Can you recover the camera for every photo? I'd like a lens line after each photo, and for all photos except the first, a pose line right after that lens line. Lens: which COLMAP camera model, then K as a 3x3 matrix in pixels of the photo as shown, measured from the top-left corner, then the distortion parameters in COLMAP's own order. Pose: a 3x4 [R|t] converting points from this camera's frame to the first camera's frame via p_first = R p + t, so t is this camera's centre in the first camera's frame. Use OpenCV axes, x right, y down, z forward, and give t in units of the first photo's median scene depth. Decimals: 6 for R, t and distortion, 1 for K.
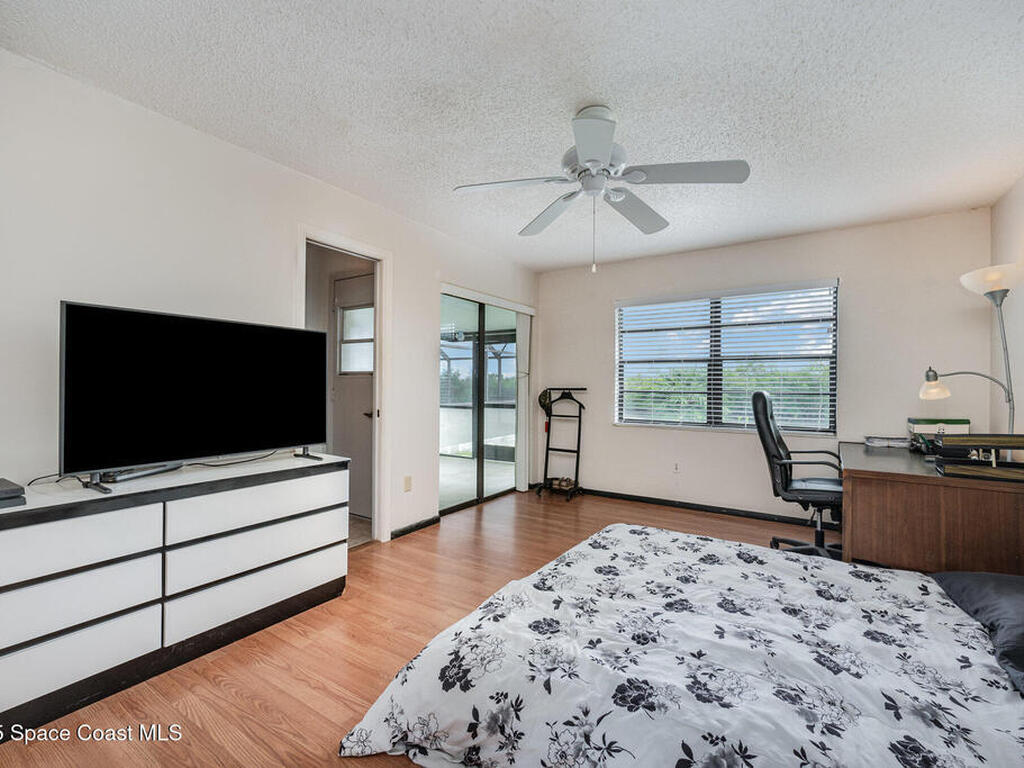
lens RADIAL K [[458.8, 0, 517.2], [0, 458.8, 383.1], [0, 0, 1]] dist [0.010383, -0.000110]
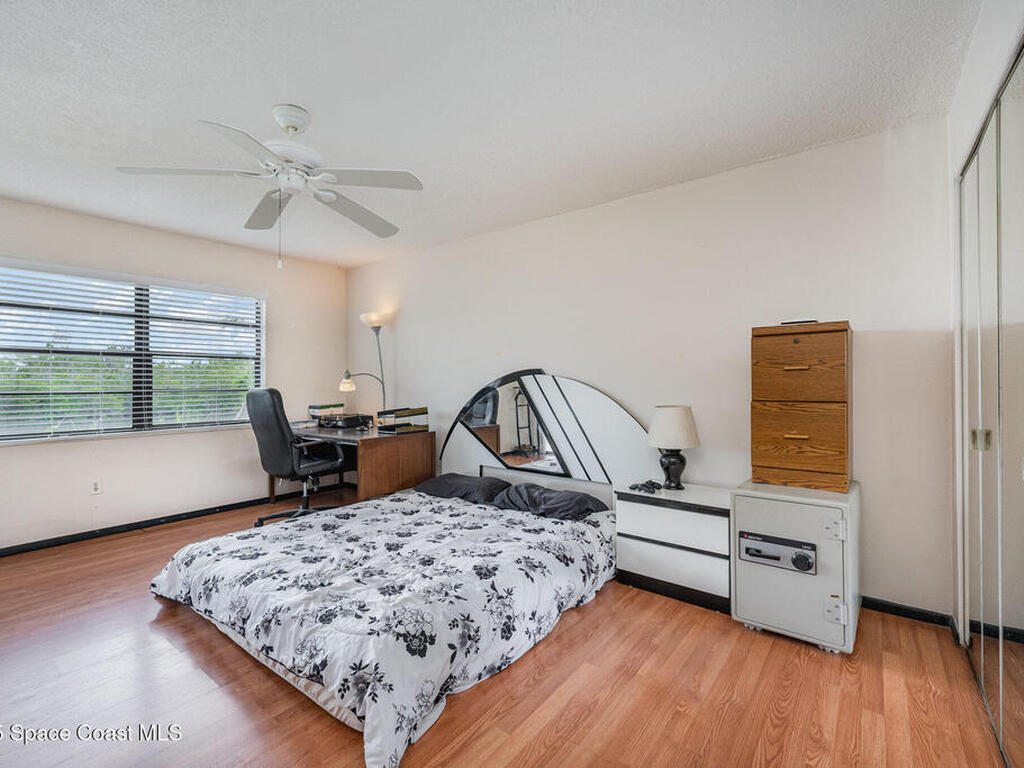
lens RADIAL K [[458.8, 0, 517.0], [0, 458.8, 381.8], [0, 0, 1]] dist [0.010383, -0.000110]
pose [[0.093831, -0.005391, 0.995574, -0.751827], [0.001125, 0.999985, 0.005309, -0.004852], [-0.995587, 0.000622, 0.093836, 0.402783]]
